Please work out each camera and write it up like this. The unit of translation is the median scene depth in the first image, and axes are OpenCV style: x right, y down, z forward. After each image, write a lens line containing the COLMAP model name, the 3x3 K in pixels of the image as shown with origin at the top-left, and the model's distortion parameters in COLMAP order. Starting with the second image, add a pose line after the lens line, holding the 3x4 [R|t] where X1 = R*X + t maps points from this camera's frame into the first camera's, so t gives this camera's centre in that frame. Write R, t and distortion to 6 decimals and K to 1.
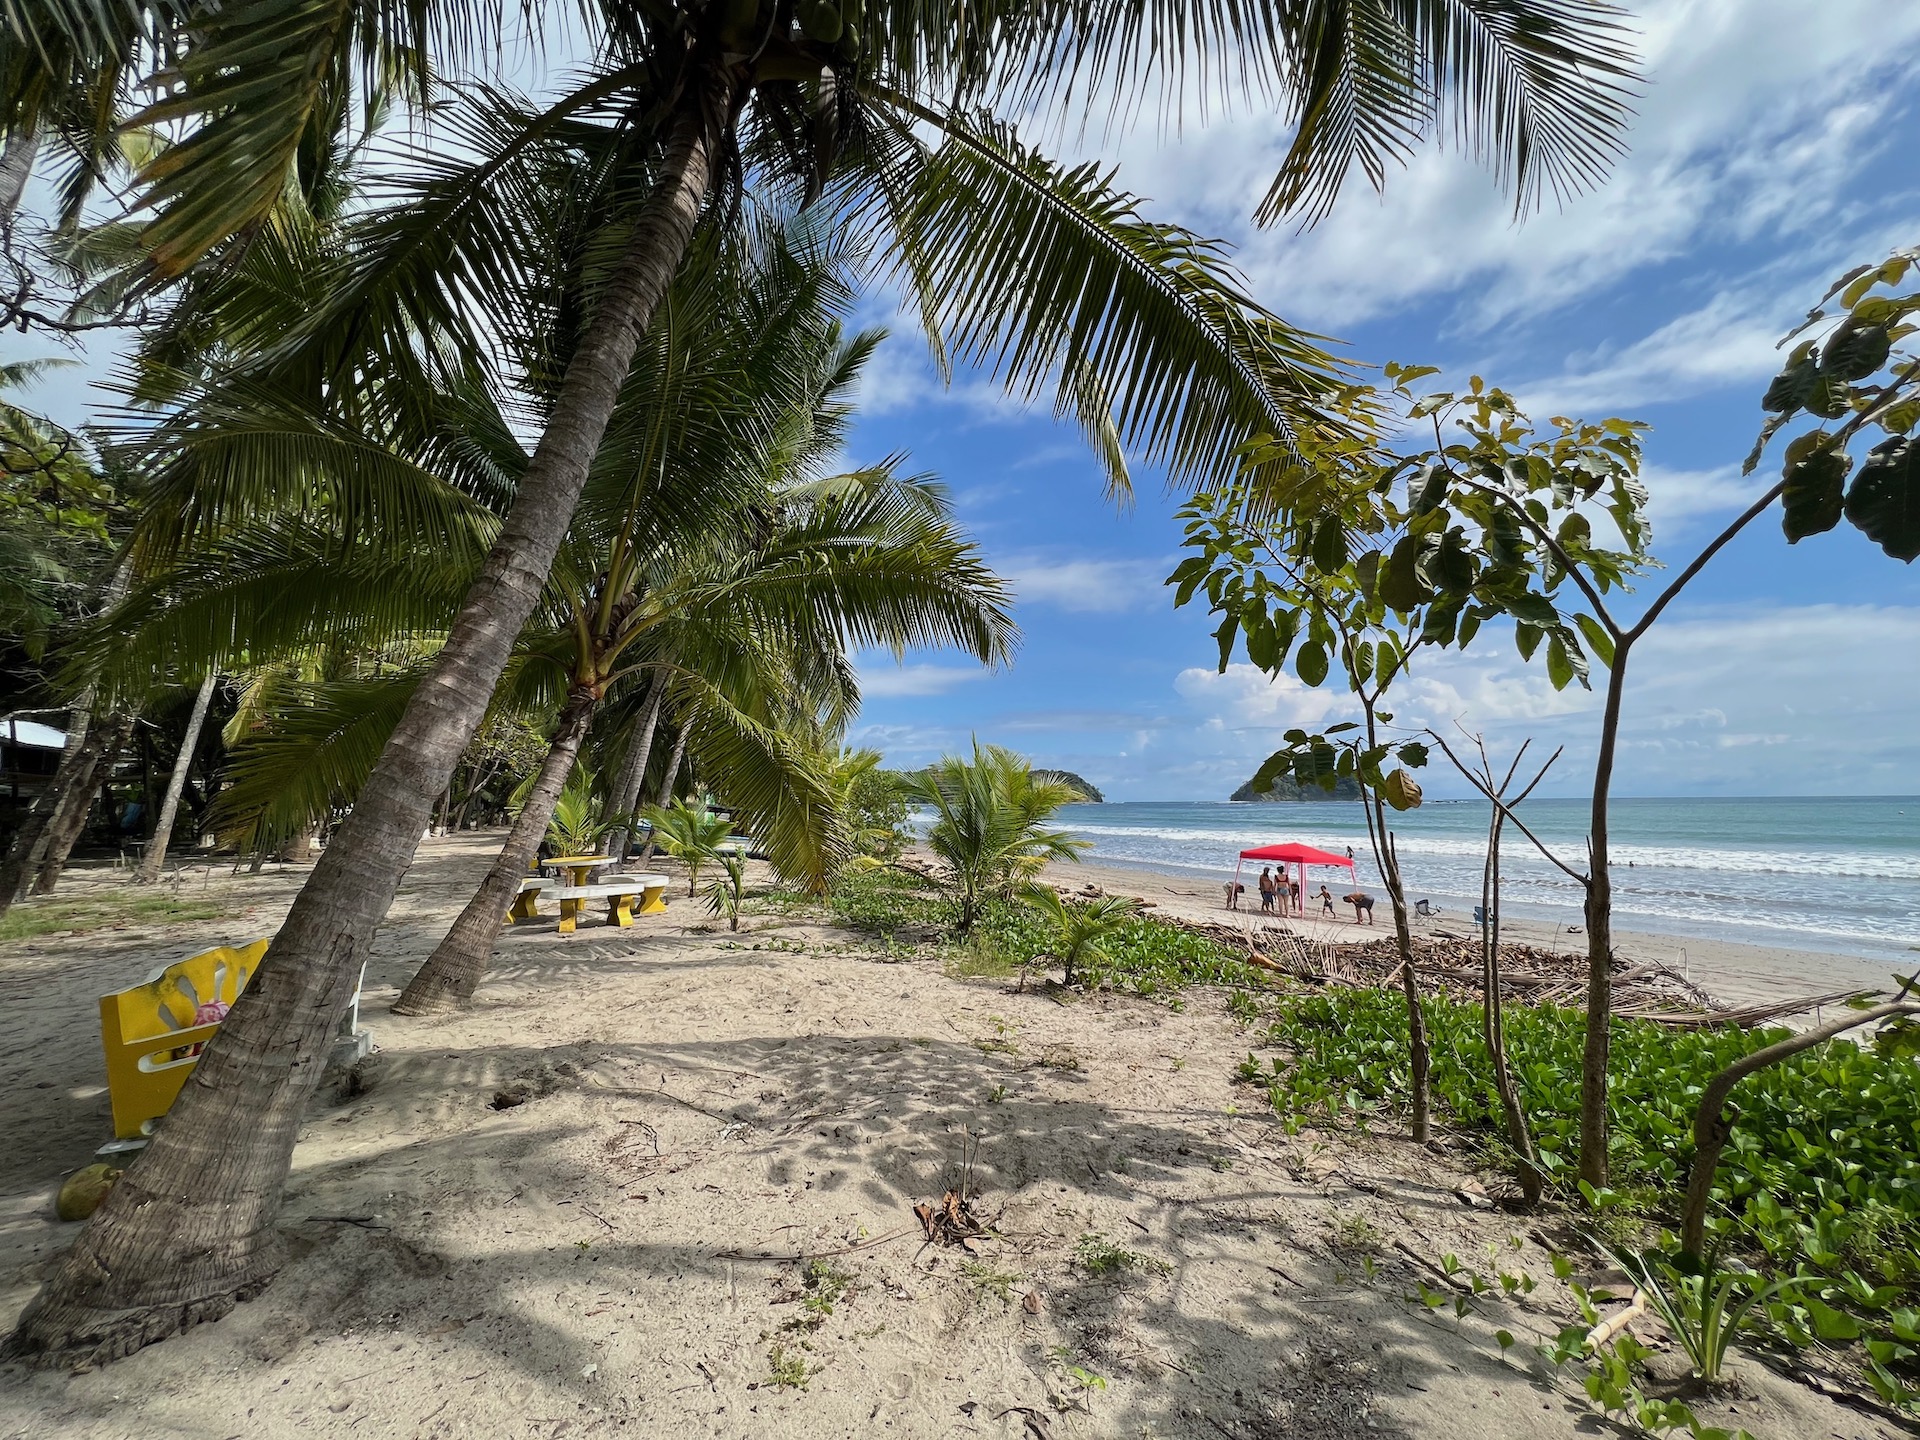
lens RADIAL K [[787.8, 0, 960.0], [0, 787.8, 720.0], [0, 0, 1]] dist [0.001429, 0.000037]
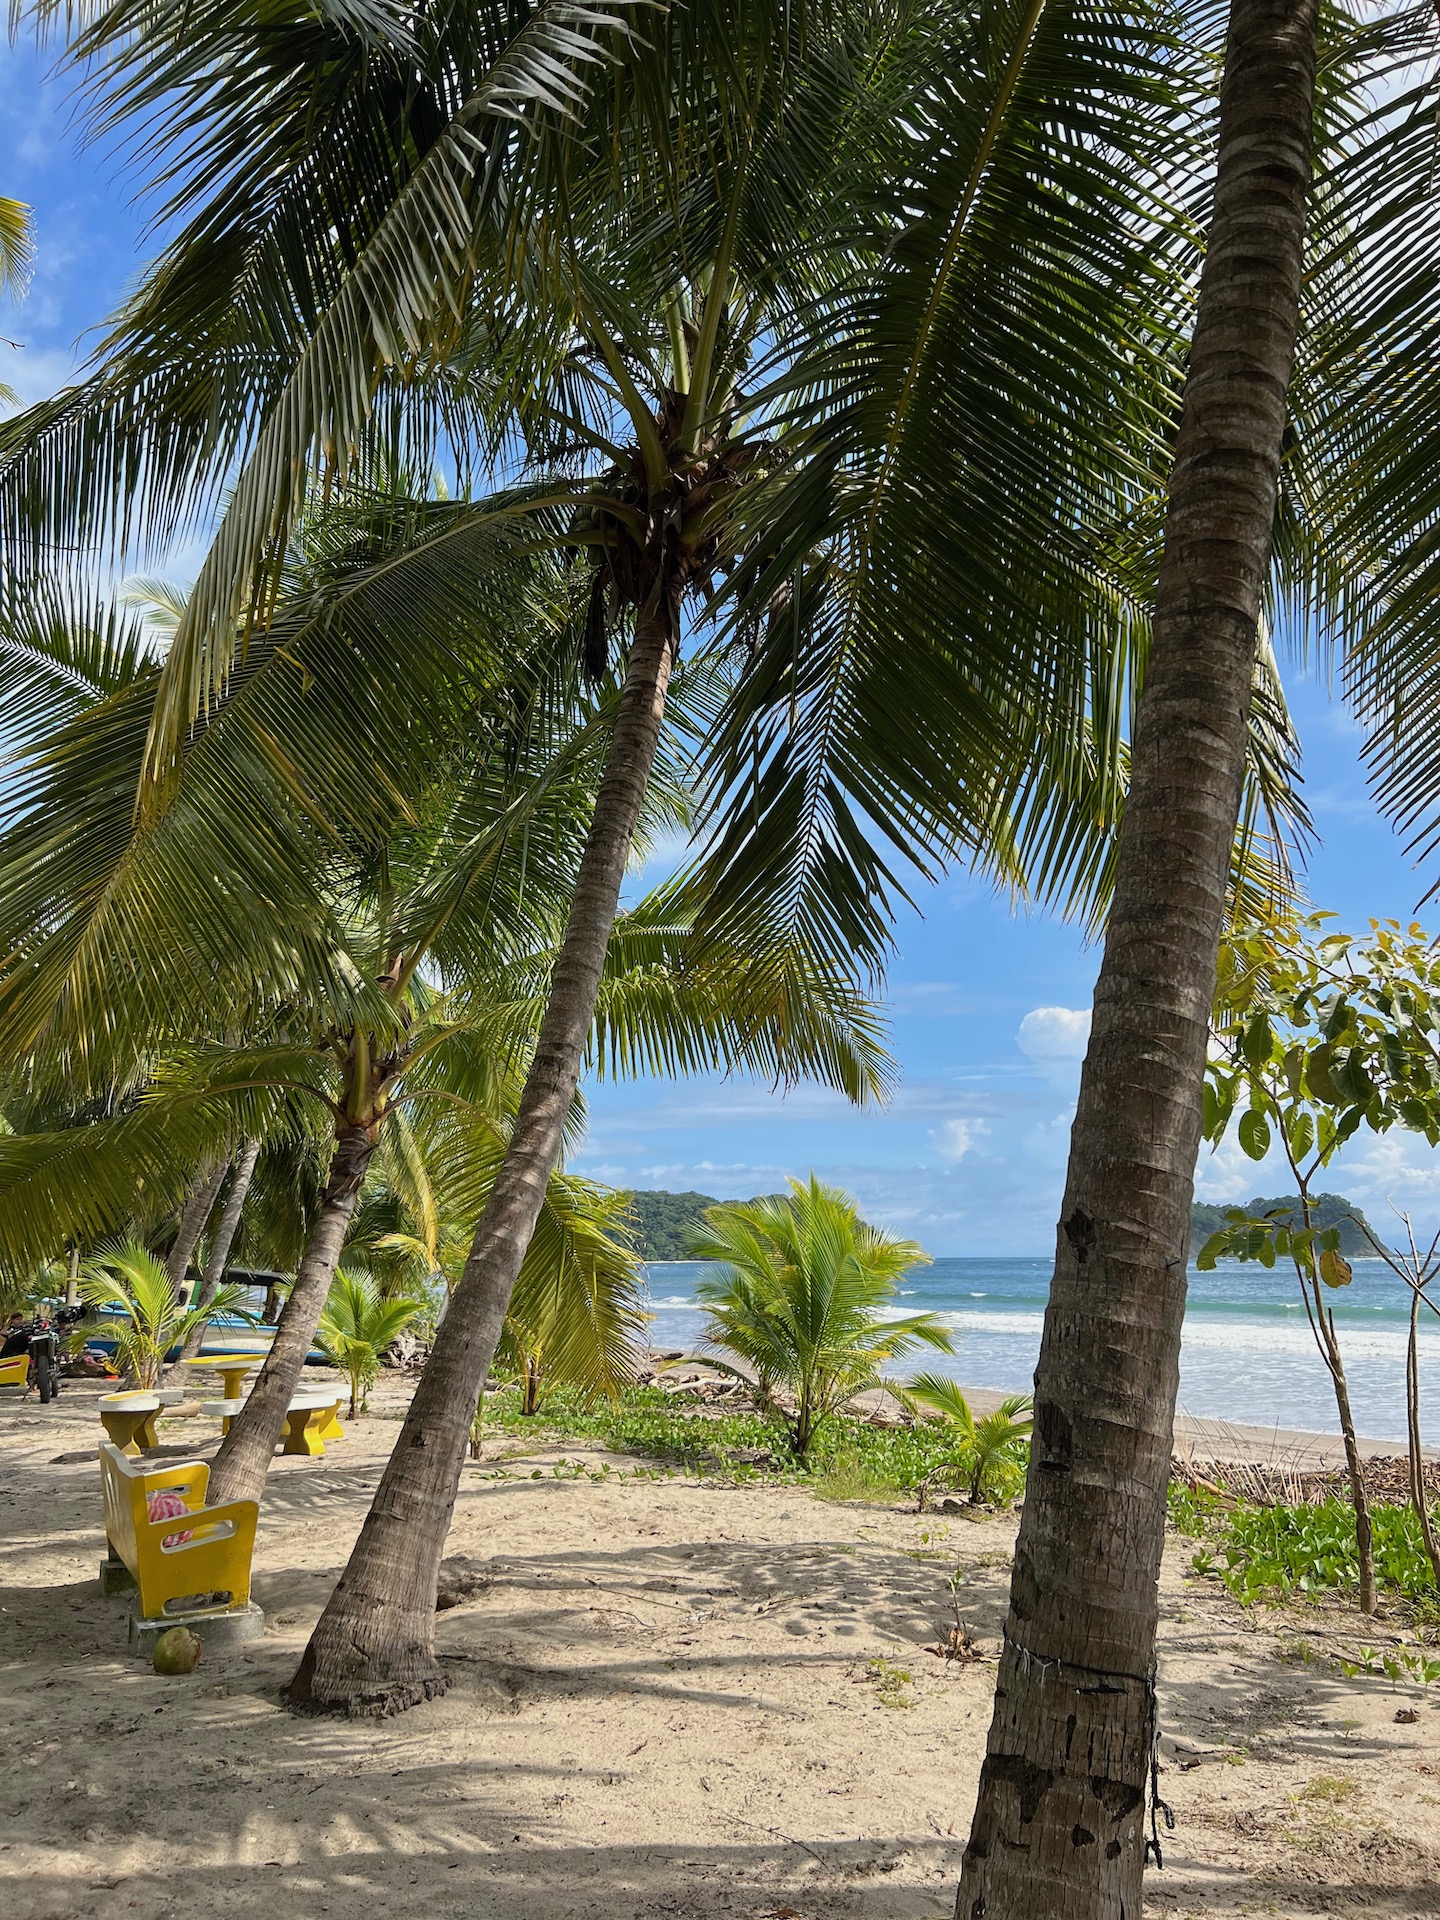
lens RADIAL K [[1518.7, 0, 718.4], [0, 1518.7, 956.3], [0, 0, 1]] dist [0.071661, -0.074998]
pose [[0.997249, 0.010979, 0.073311, -0.372134], [-0.004247, 0.995808, -0.091369, -0.120357], [-0.074007, 0.090806, 0.993115, -0.898932]]
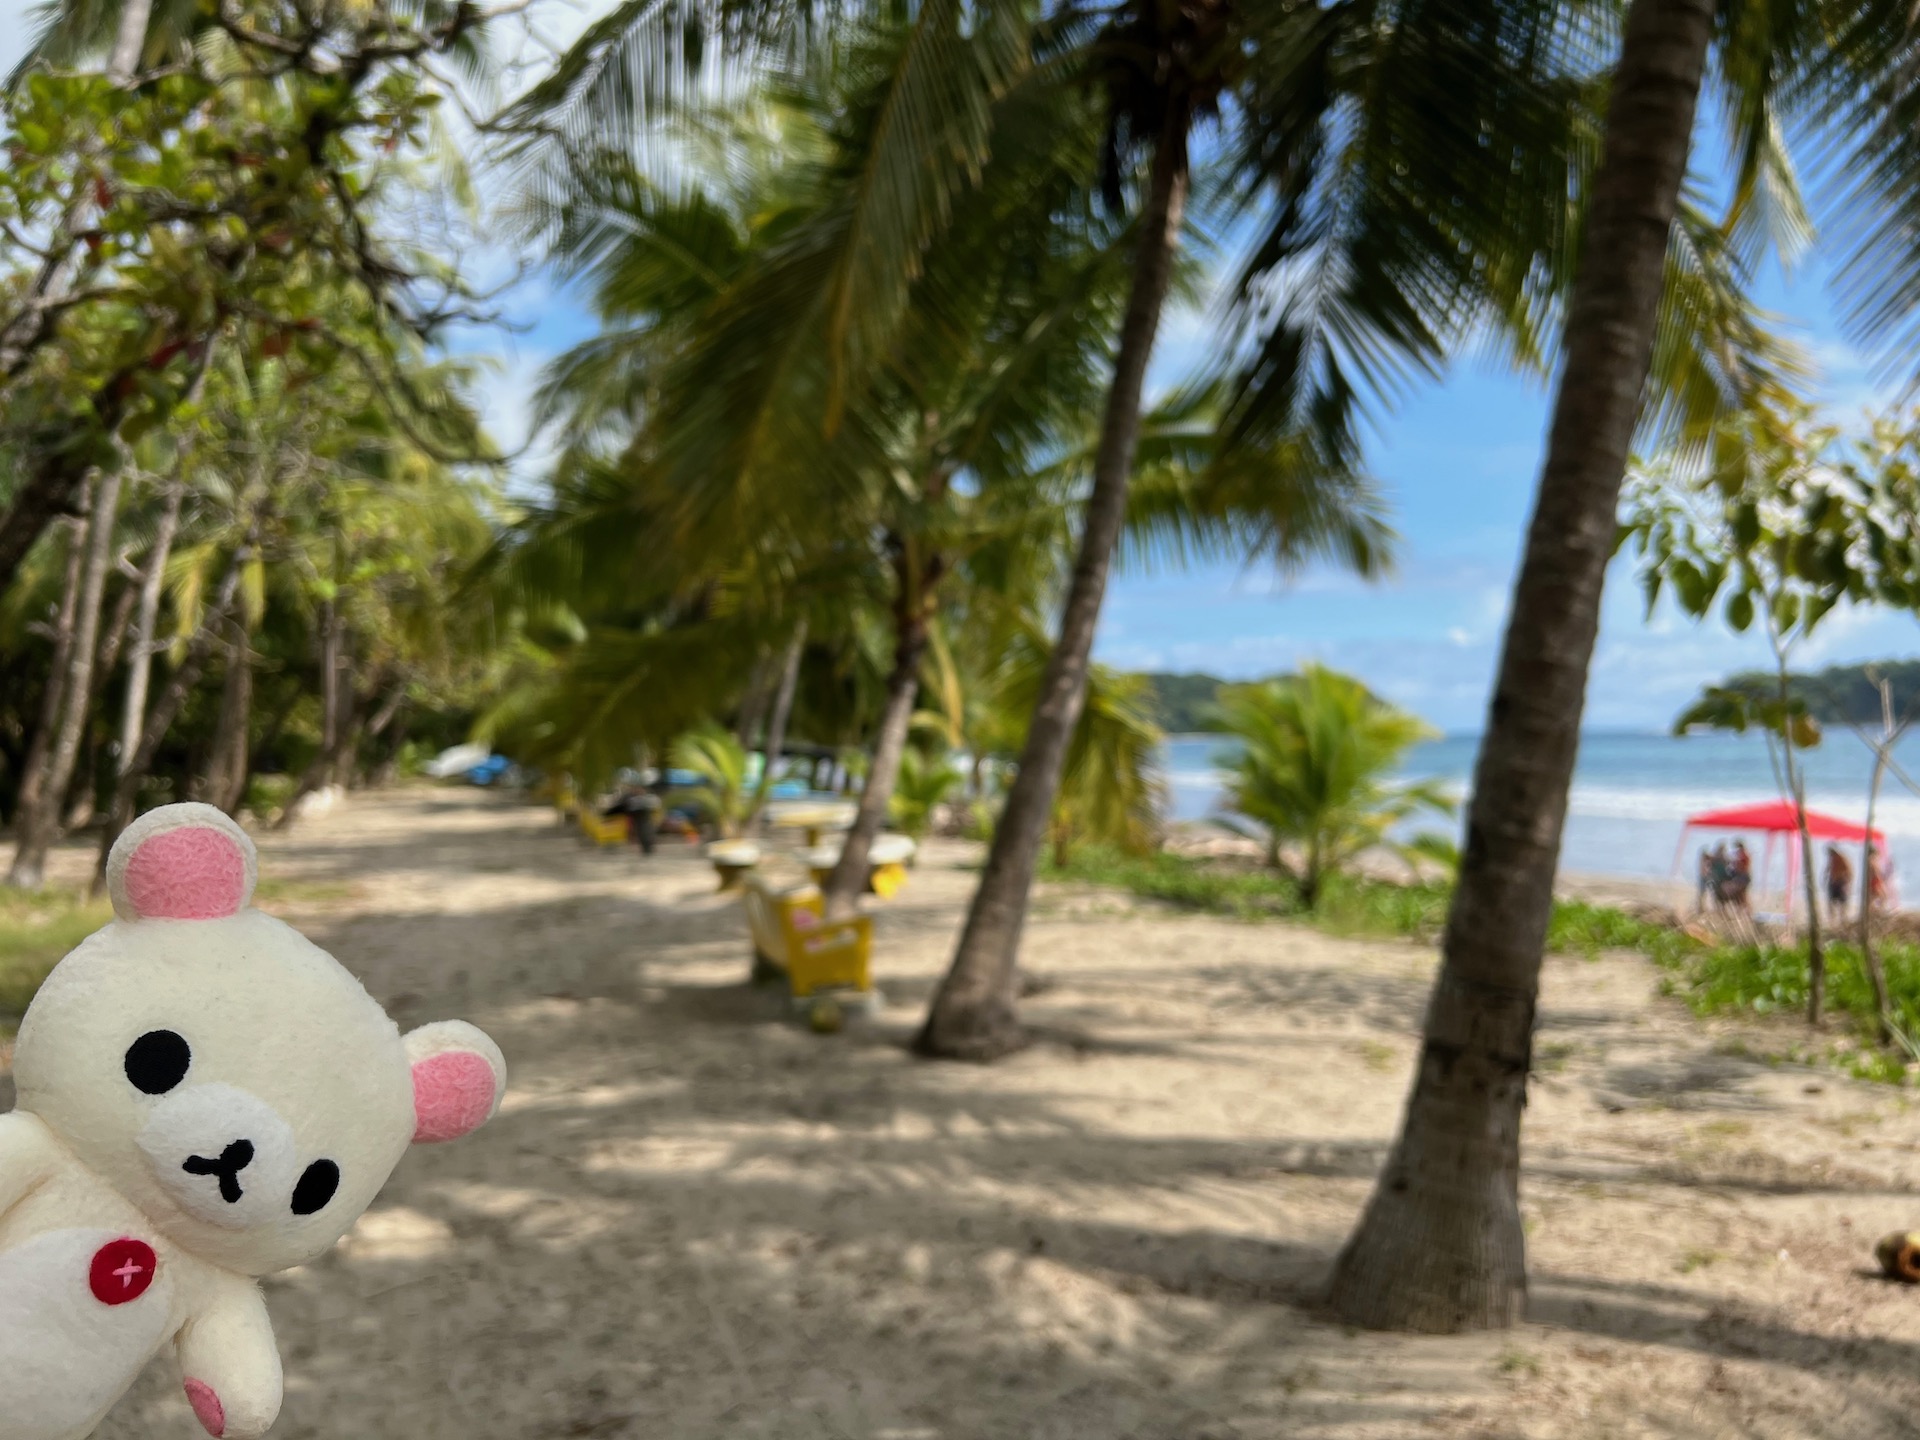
lens RADIAL K [[1518.7, 0, 960.0], [0, 1518.7, 720.0], [0, 0, 1]] dist [0.071661, -0.074998]
pose [[0.994915, -0.013524, -0.099808, -0.399625], [0.022709, 0.995548, 0.091476, -0.147099], [0.098127, -0.093277, 0.990793, -1.195194]]
